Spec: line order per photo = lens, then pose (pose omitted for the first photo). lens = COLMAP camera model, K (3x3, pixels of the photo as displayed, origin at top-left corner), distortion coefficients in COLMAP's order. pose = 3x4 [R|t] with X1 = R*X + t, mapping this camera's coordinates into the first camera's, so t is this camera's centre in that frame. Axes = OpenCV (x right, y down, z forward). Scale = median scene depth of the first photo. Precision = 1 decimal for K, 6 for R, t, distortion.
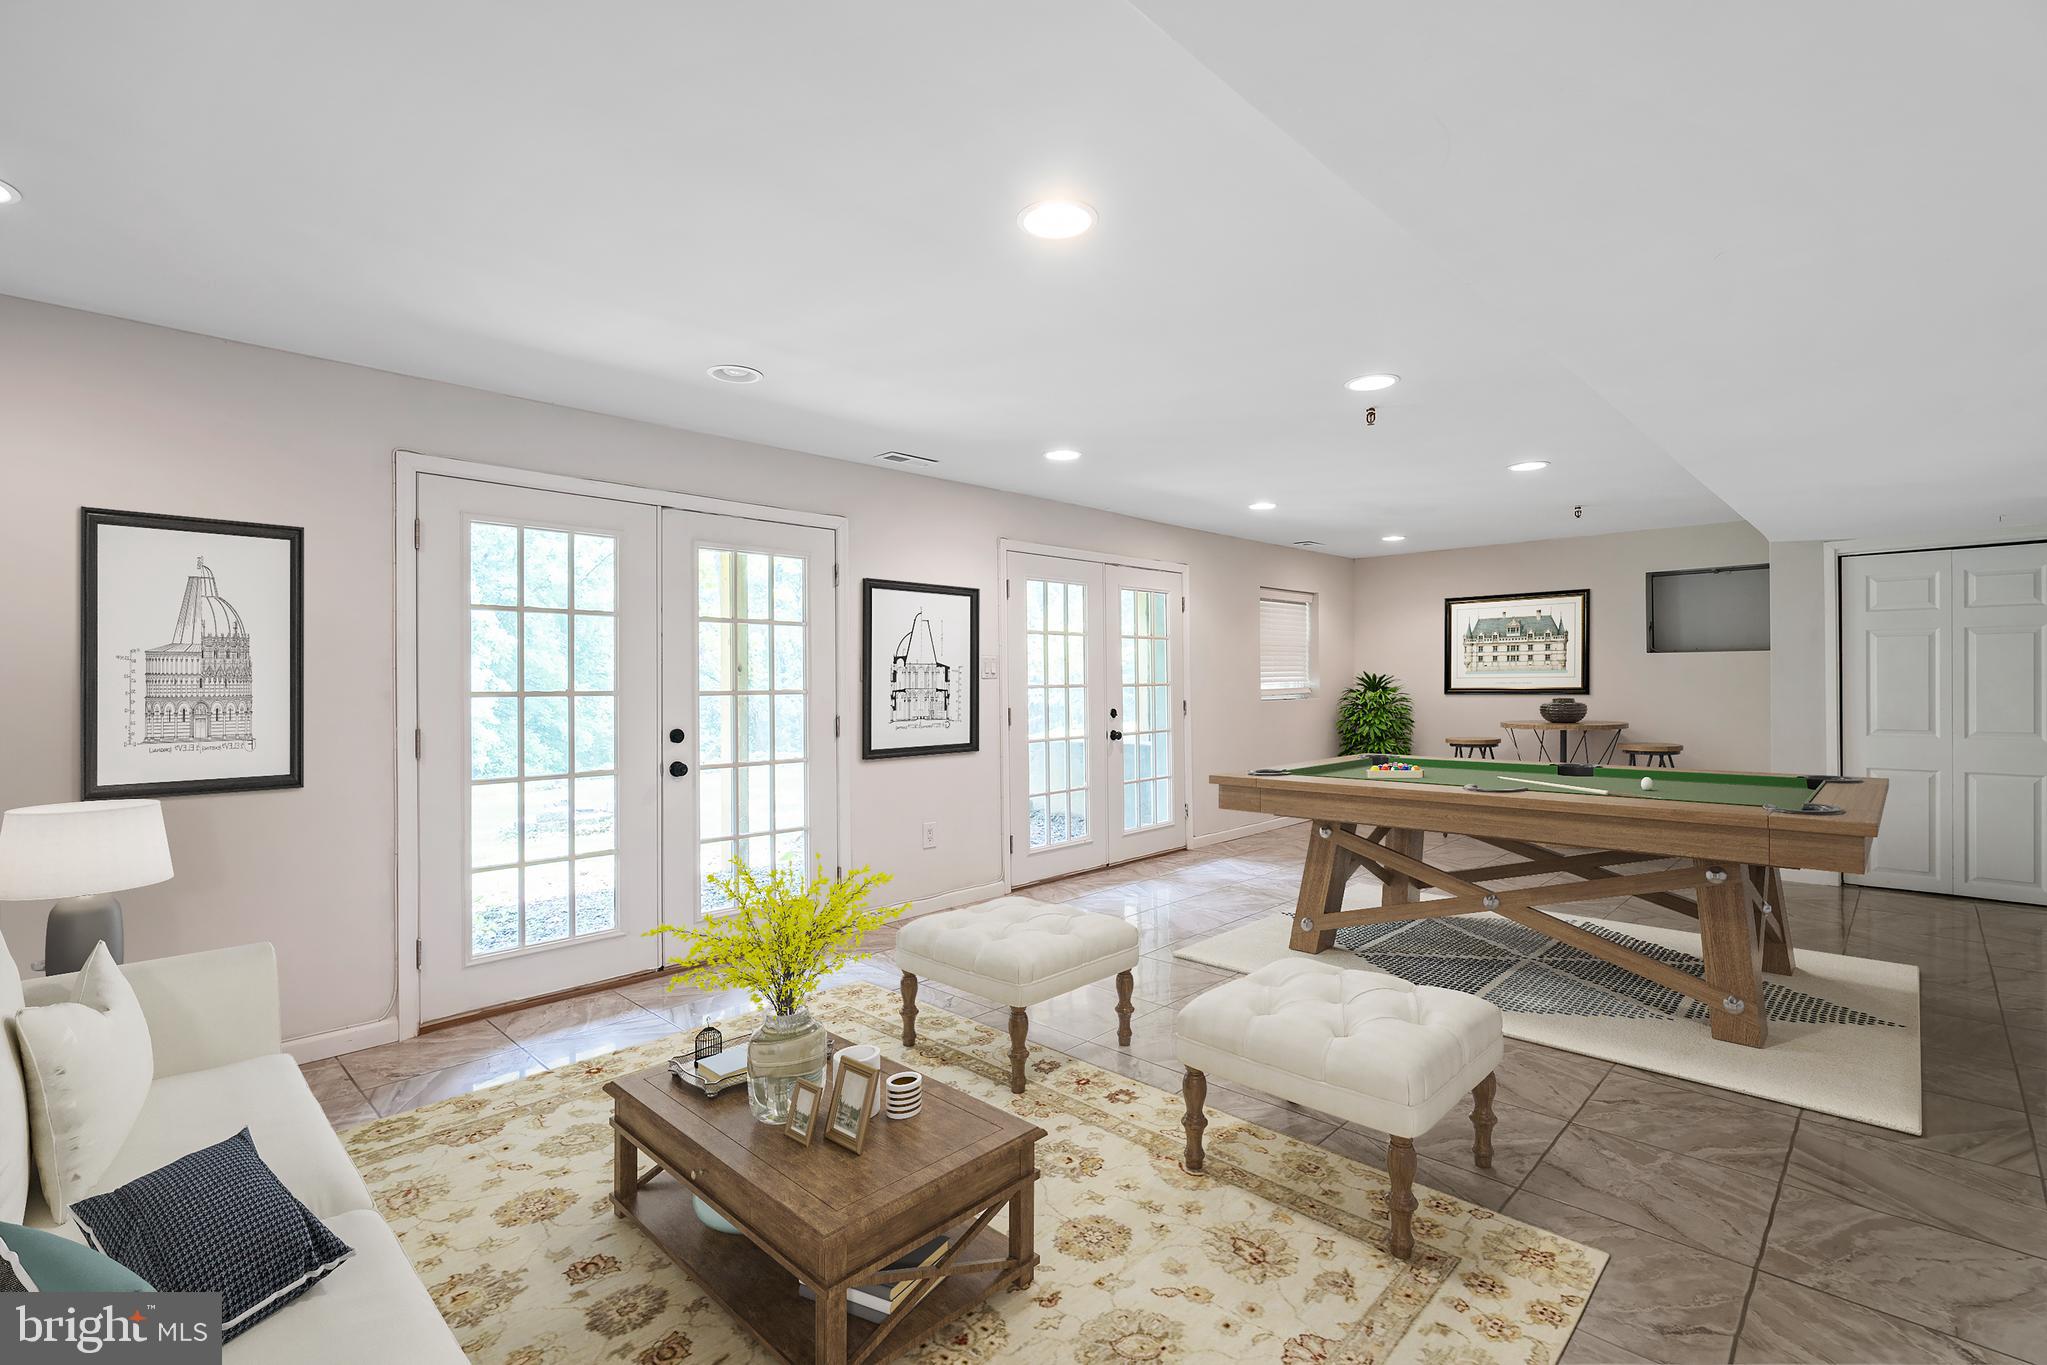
lens RADIAL K [[933.9, 0, 1026.0], [0, 933.9, 691.8], [0, 0, 1]] dist [-0.004644, 0.001147]
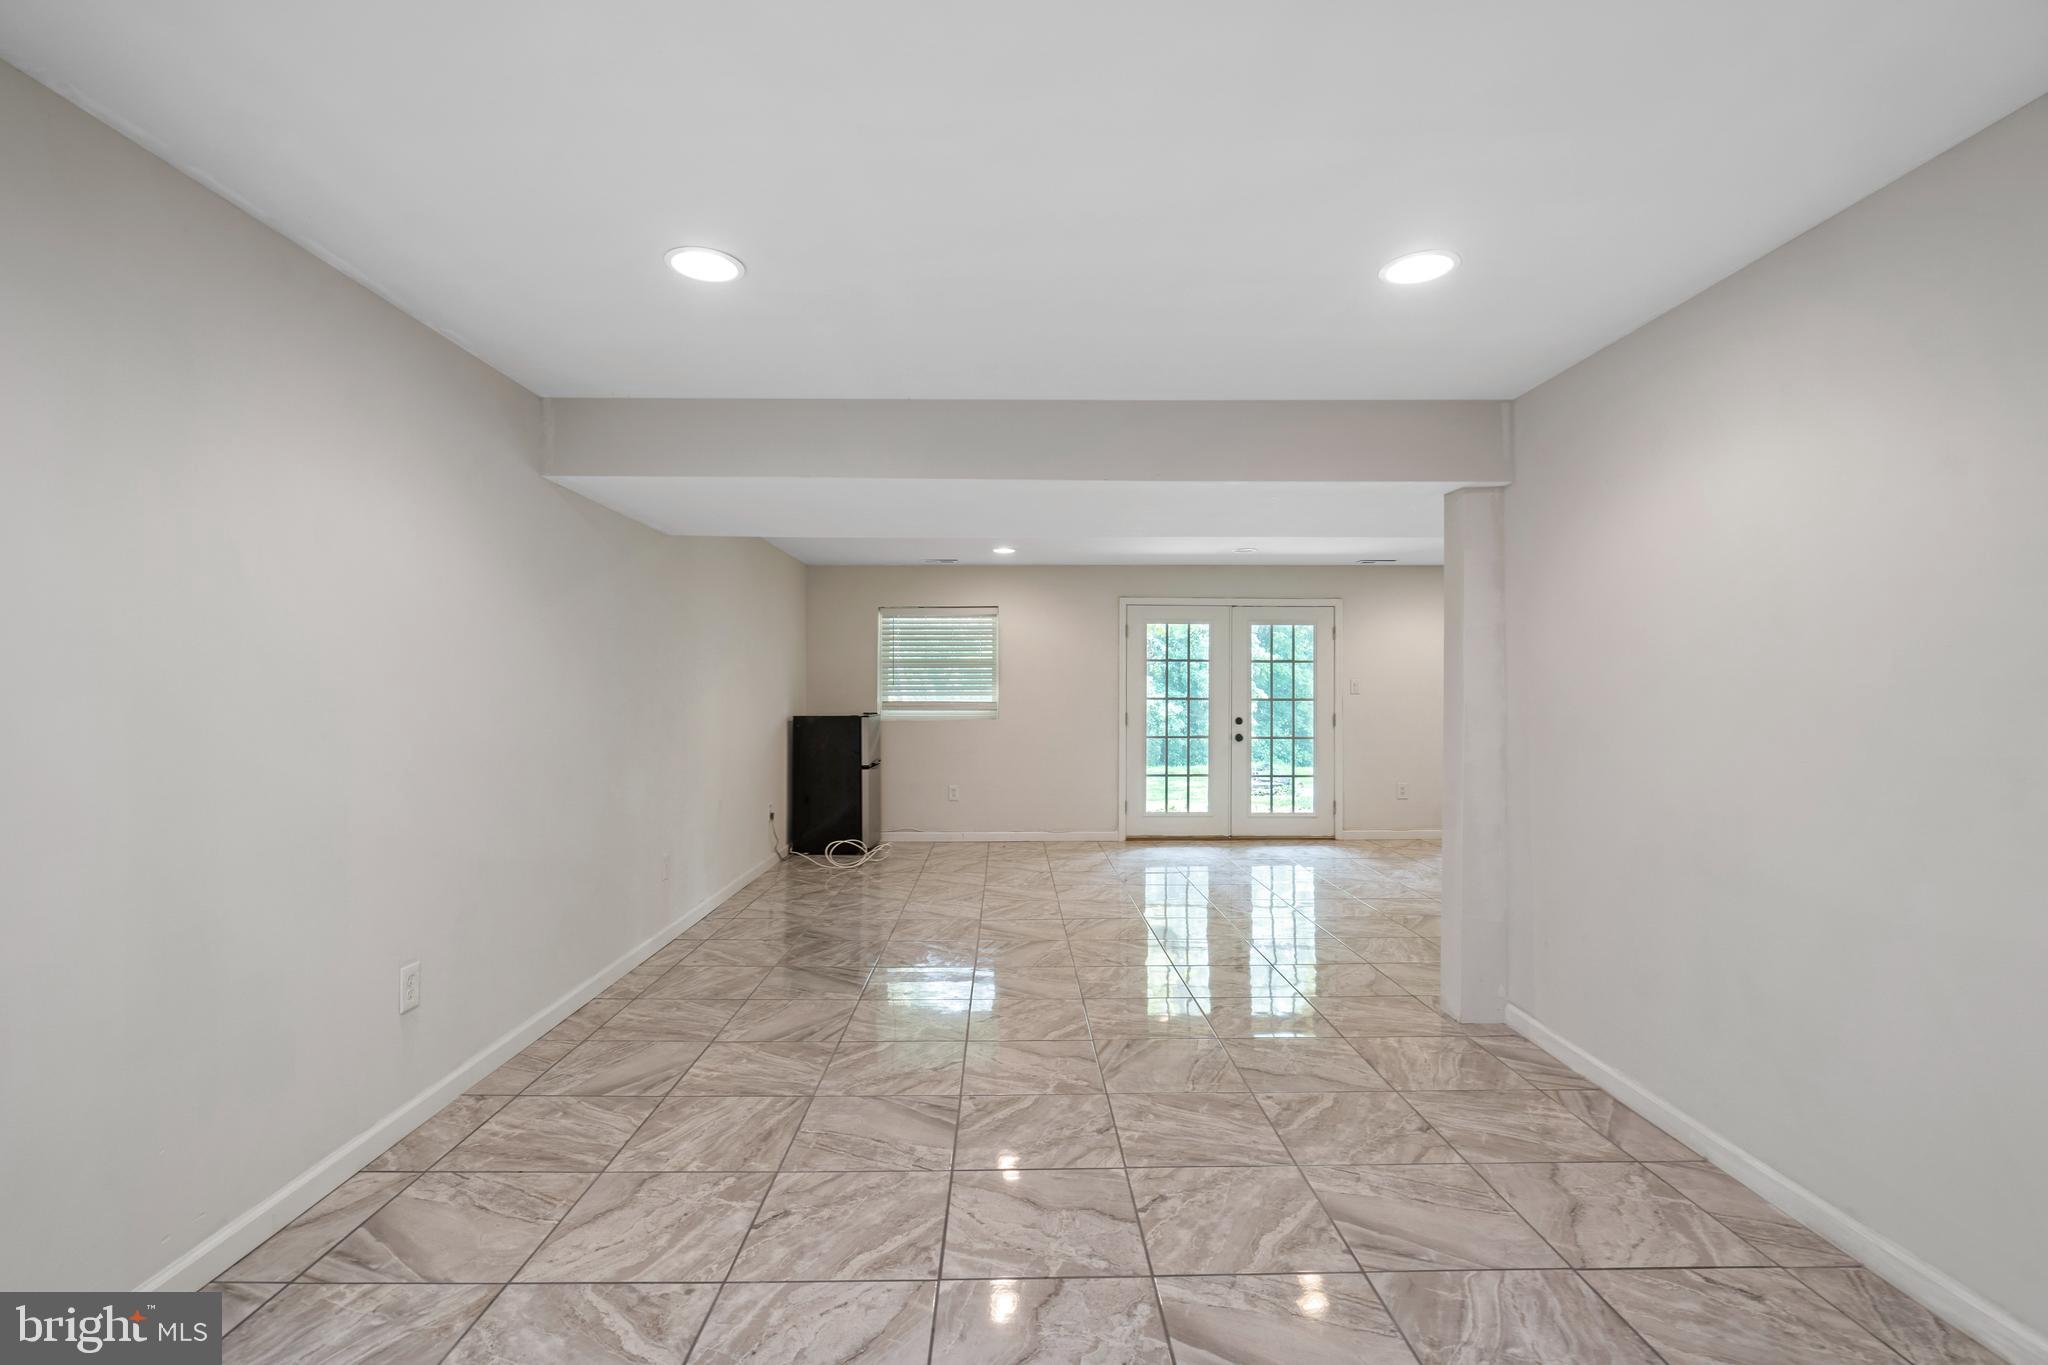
lens RADIAL K [[923.3, 0, 1017.7], [0, 923.3, 689.7], [0, 0, 1]] dist [-0.004576, 0.000689]
pose [[0.700472, 0.004098, -0.713669, 0.625365], [-0.011884, 0.999912, -0.005922, -0.001062], [0.713581, 0.012629, 0.700459, -0.641747]]
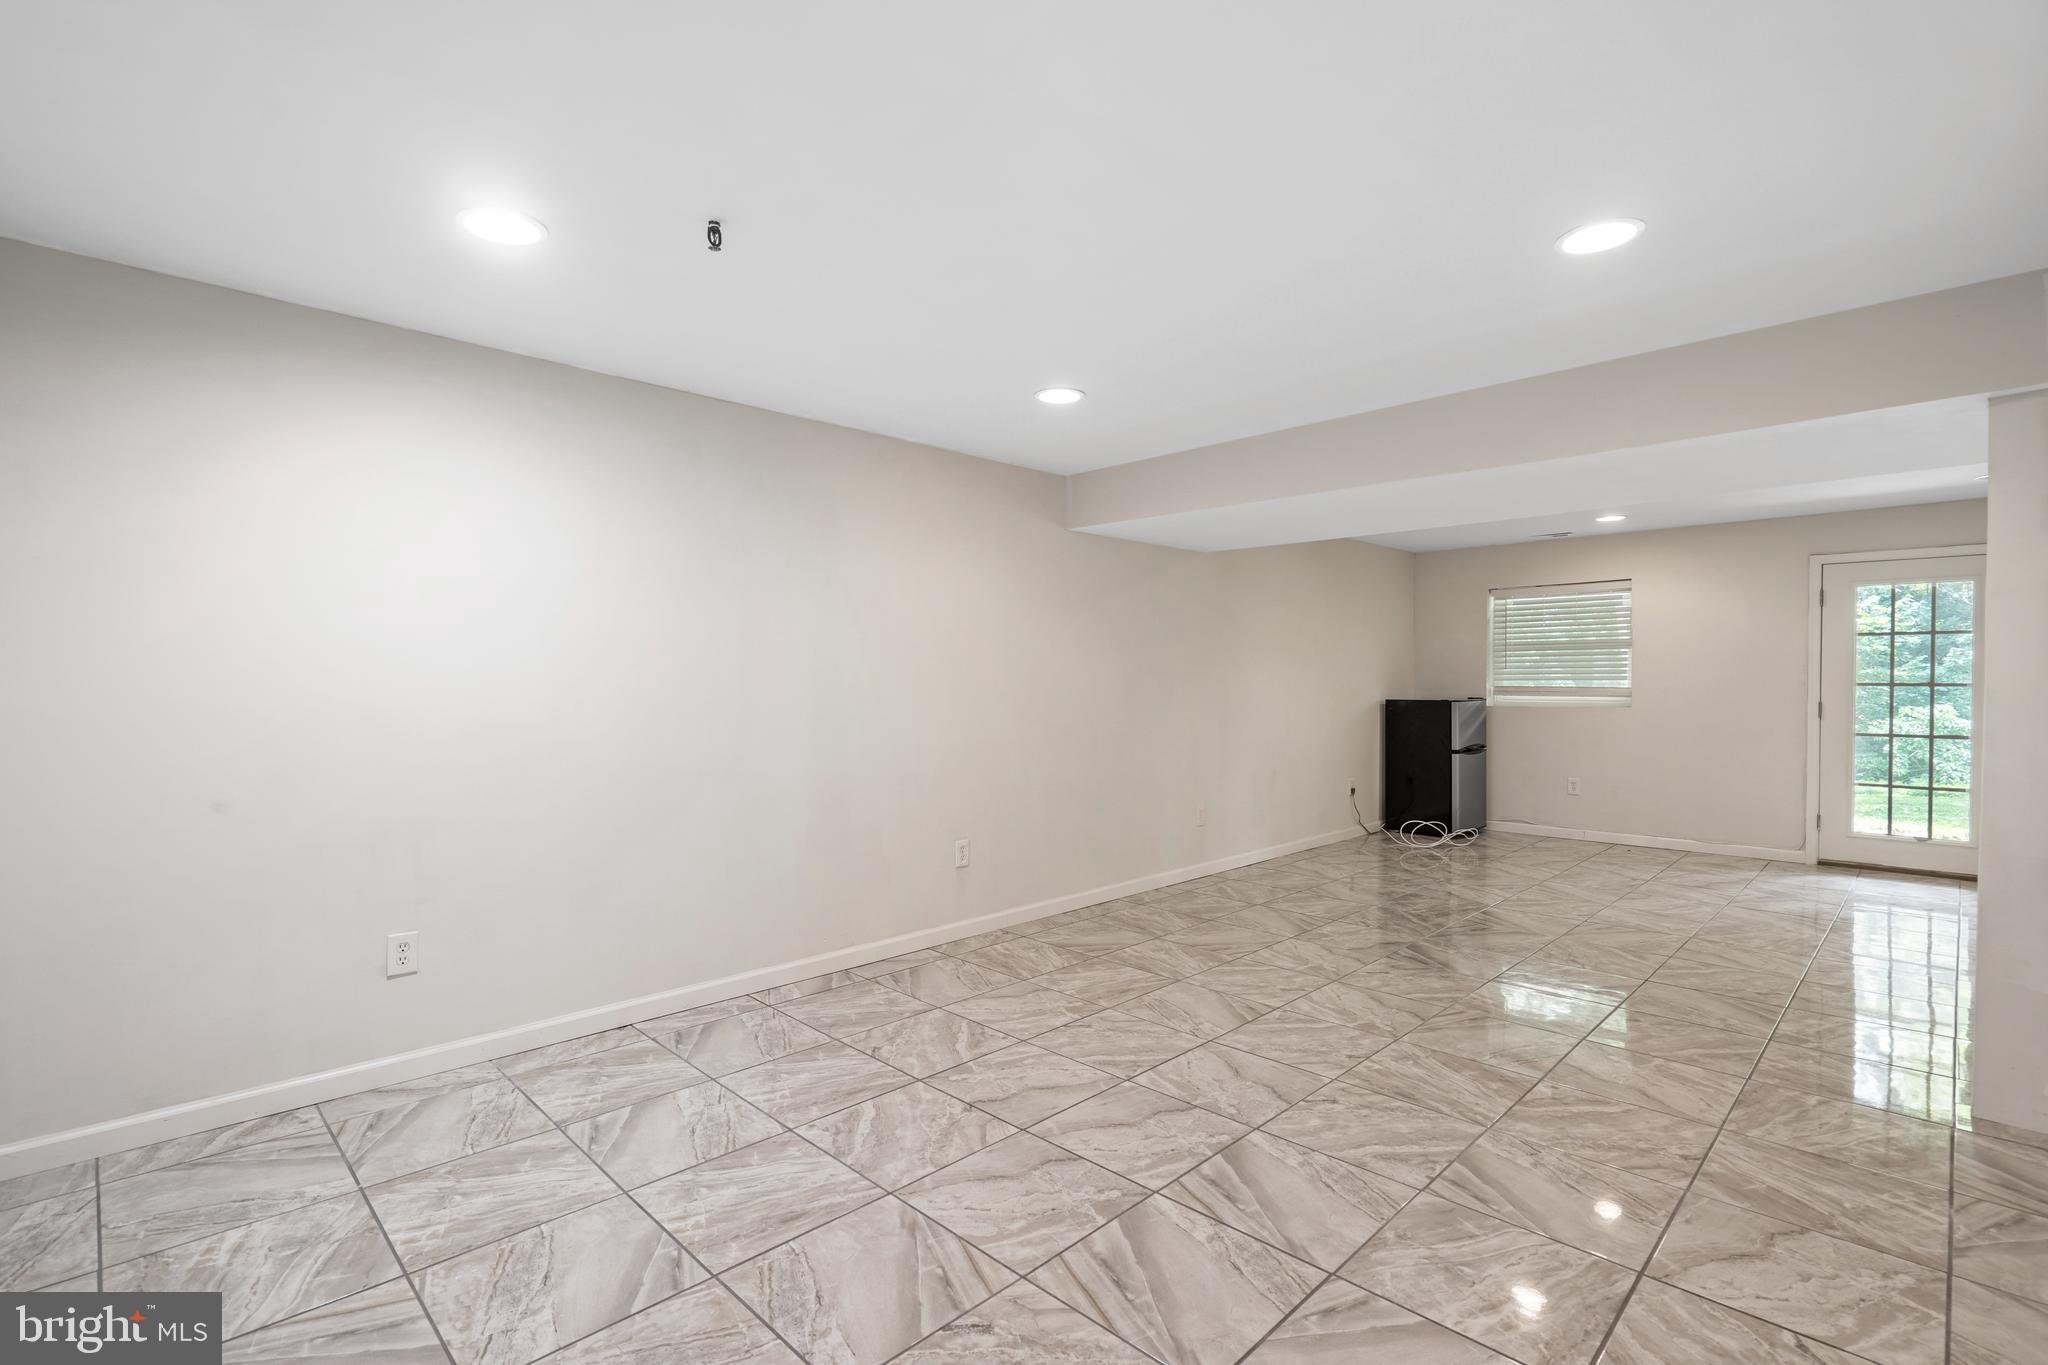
lens RADIAL K [[934.3, 0, 1026.5], [0, 934.3, 691.8], [0, 0, 1]] dist [-0.004644, 0.001147]
pose [[-0.022978, 0.020876, -0.999518, 0.930085], [-0.007655, 0.999749, 0.021057, -0.005627], [0.999707, 0.008135, -0.022813, -0.416721]]
